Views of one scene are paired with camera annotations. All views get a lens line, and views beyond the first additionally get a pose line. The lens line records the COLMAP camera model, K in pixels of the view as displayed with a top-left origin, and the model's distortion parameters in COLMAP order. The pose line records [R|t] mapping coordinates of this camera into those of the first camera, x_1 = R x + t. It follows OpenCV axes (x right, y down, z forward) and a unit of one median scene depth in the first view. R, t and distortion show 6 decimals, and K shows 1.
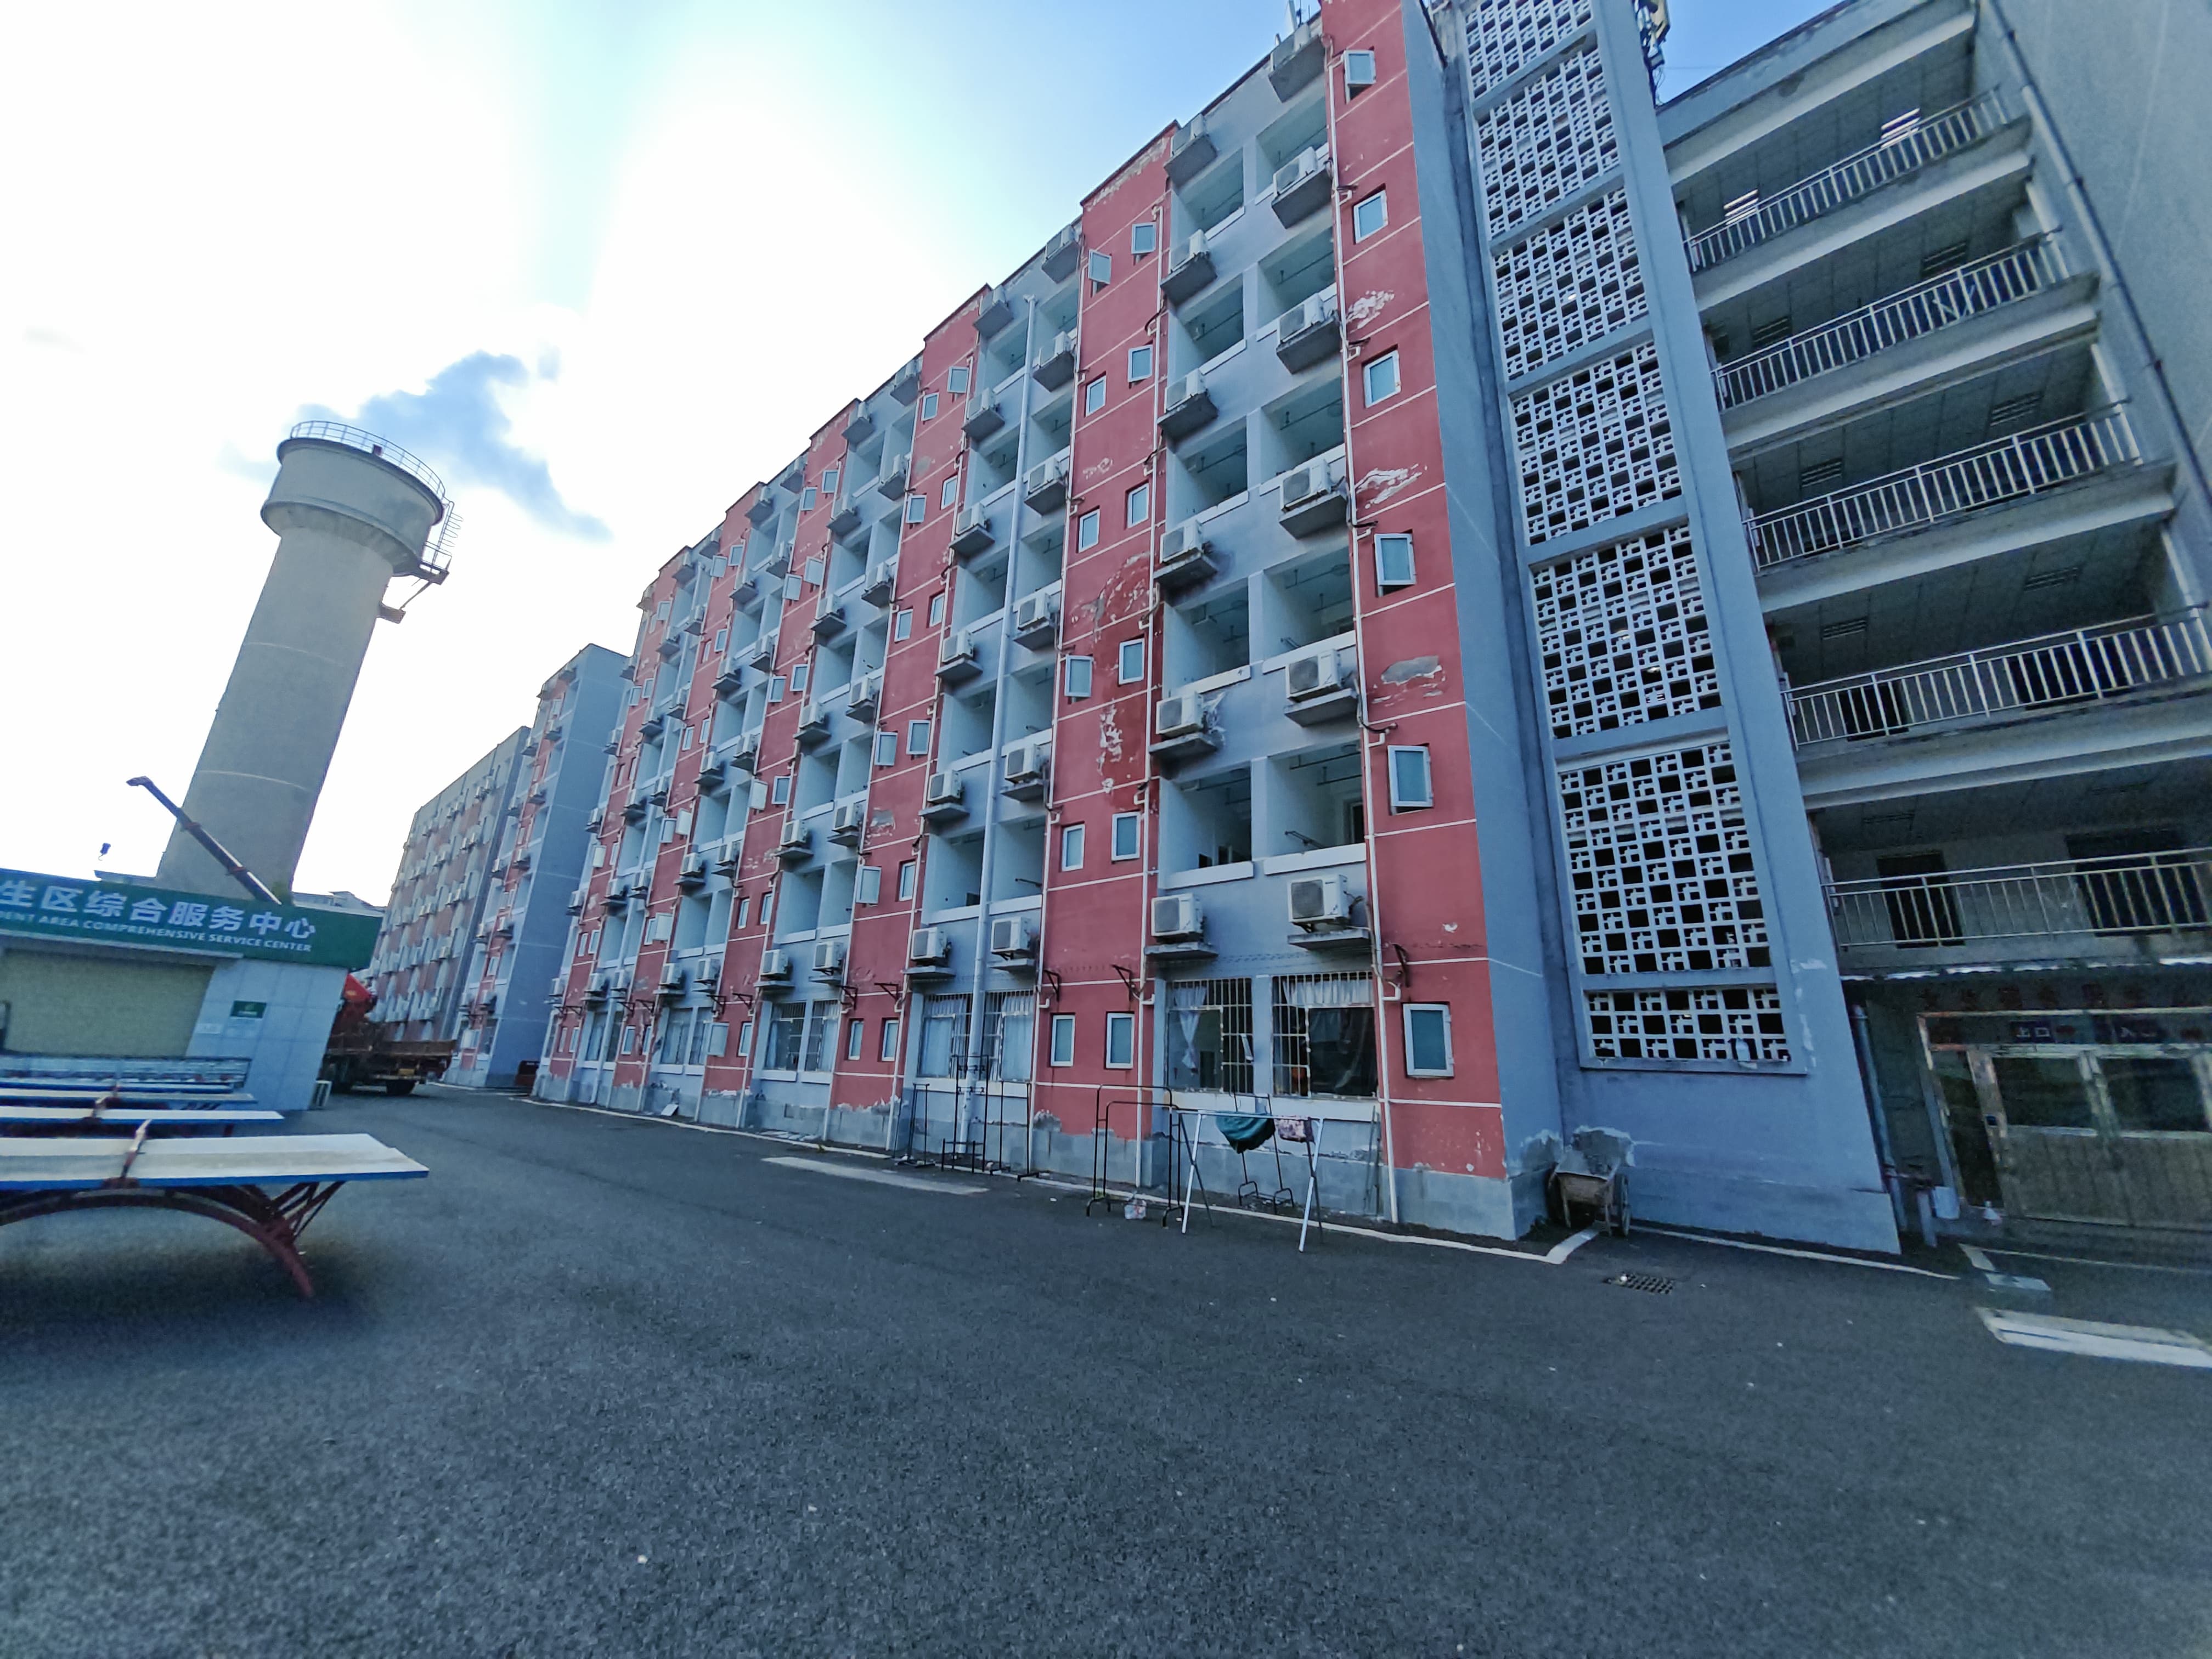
lens RADIAL K [[836.6, 0, 1106.0], [0, 836.6, 829.5], [0, 0, 1]] dist [-0.002470, -0.002552]
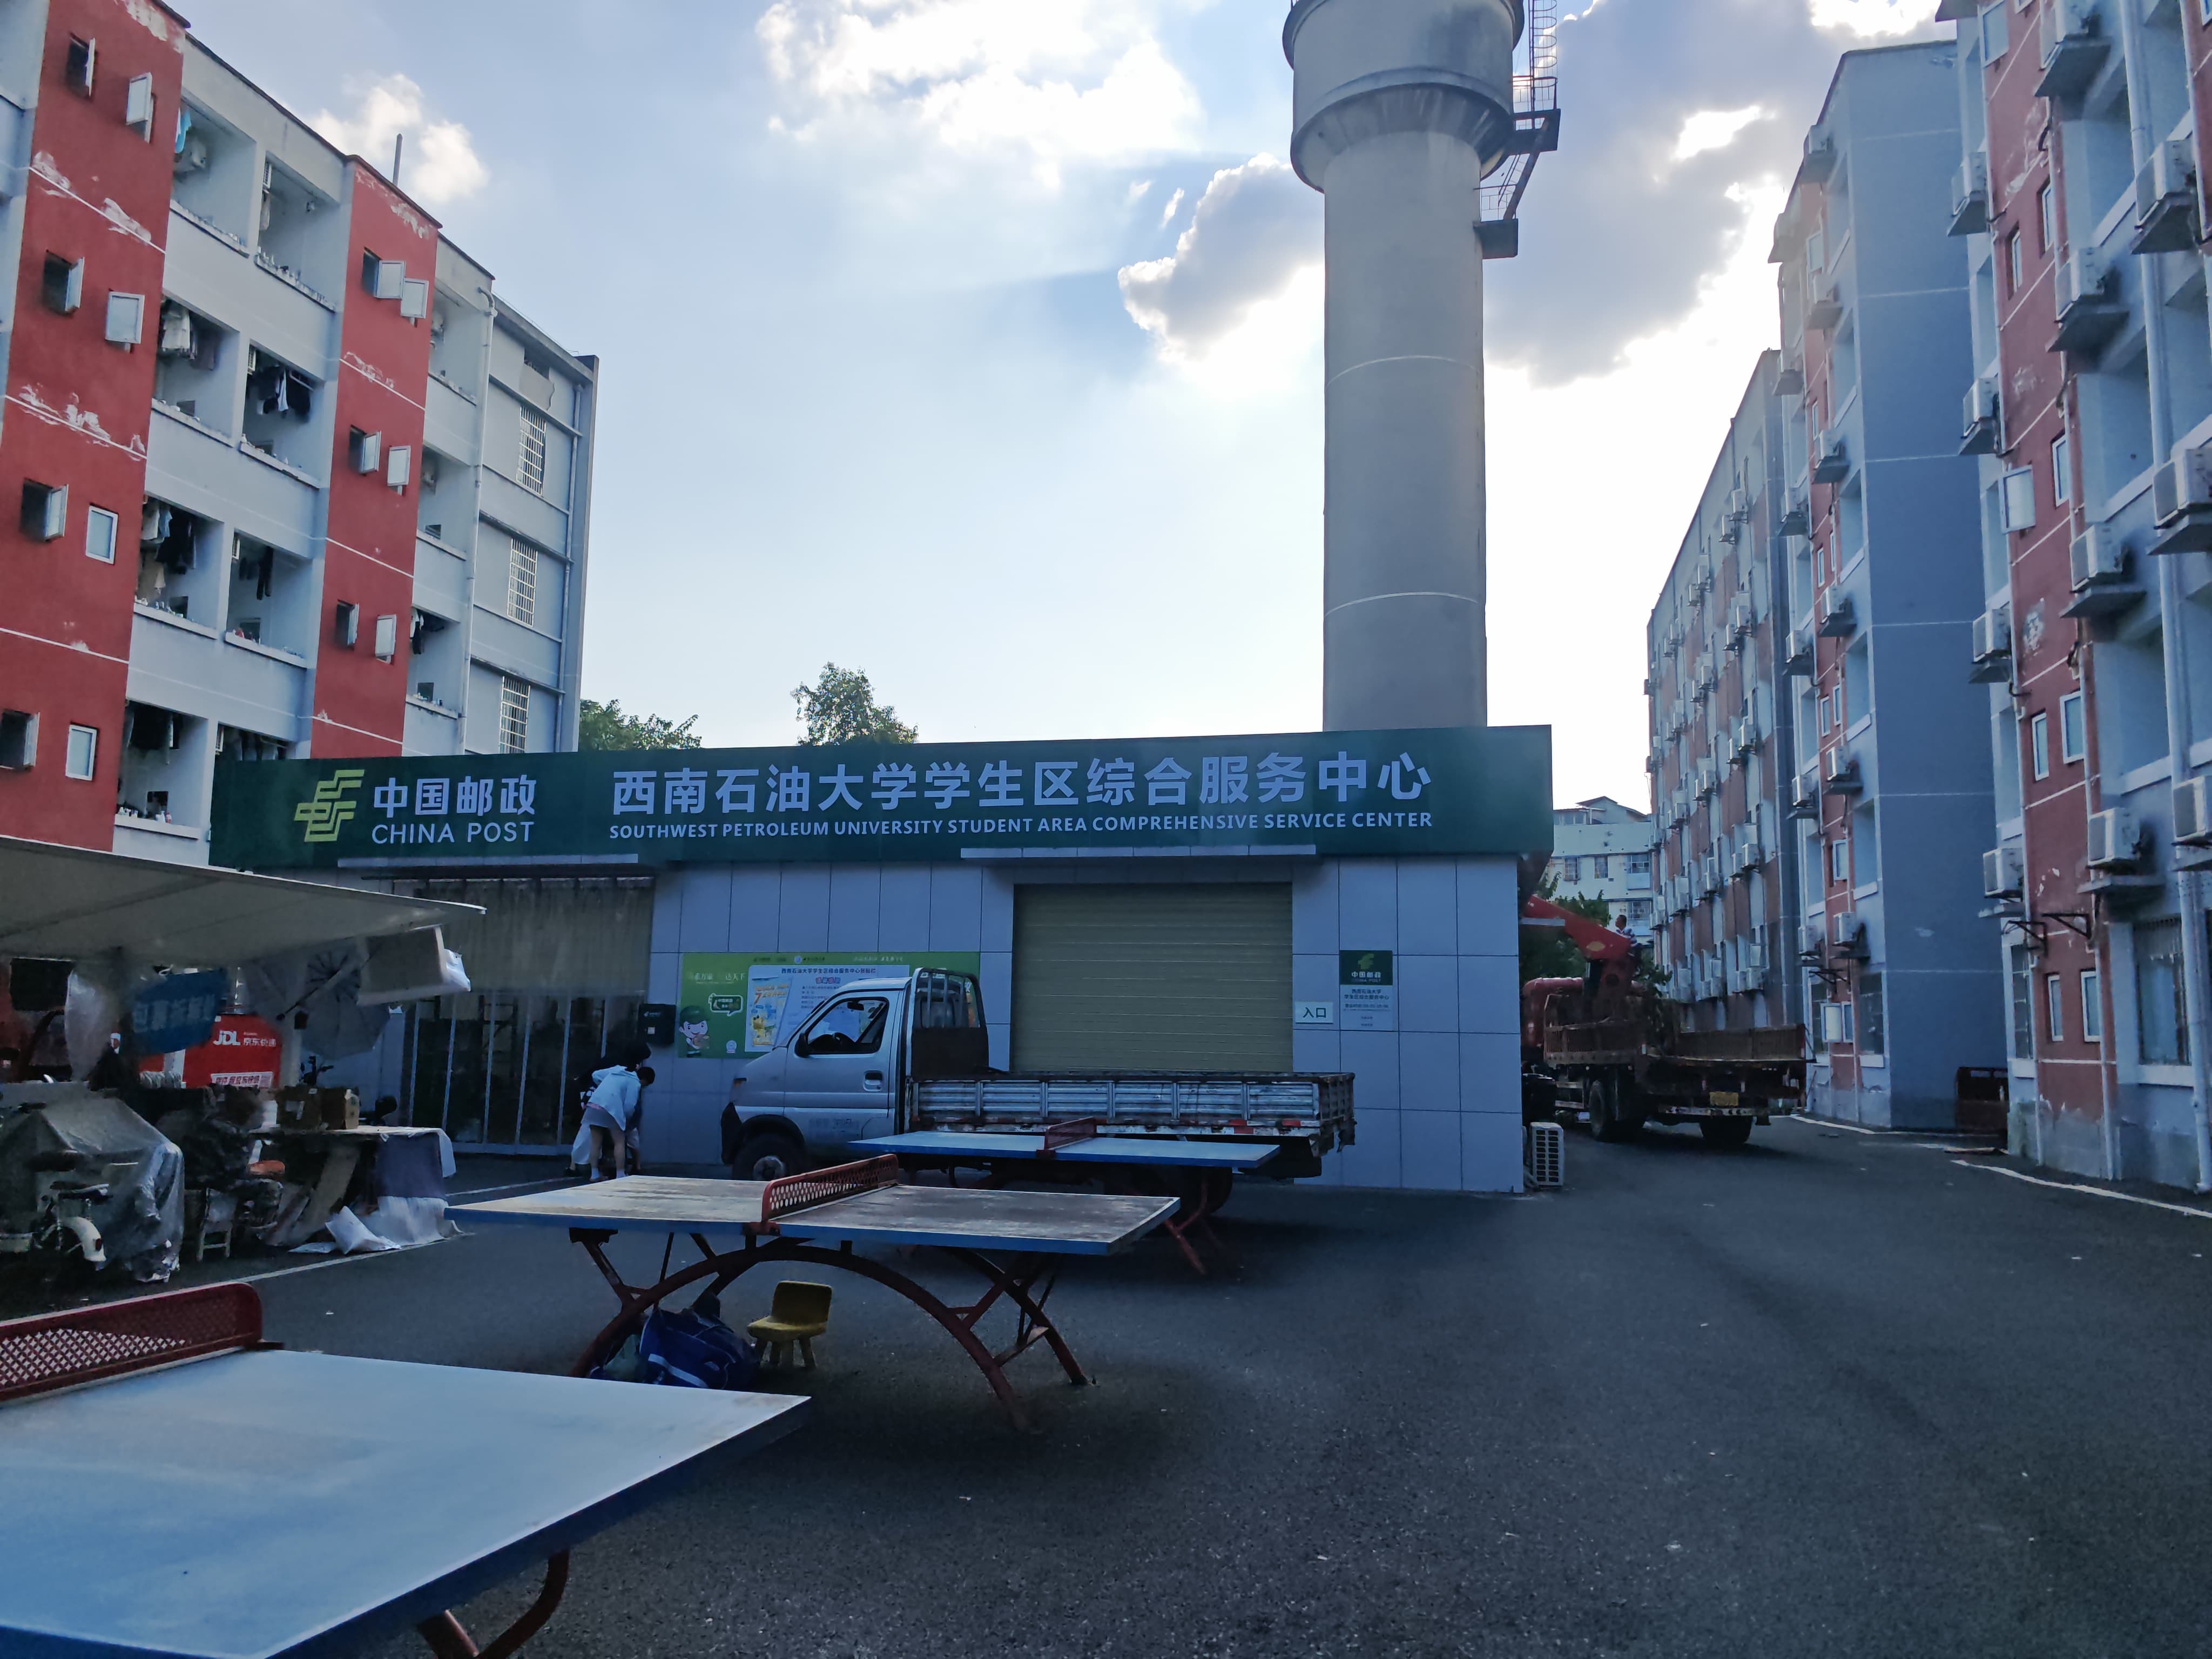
lens RADIAL K [[1597.1, 0, 1106.0], [0, 1597.1, 829.5], [0, 0, 1]] dist [-0.004365, -0.000984]
pose [[0.477533, -0.143219, -0.866862, -0.224921], [0.249271, 0.968169, -0.022639, 0.085030], [0.842512, -0.205273, 0.498033, 0.309175]]
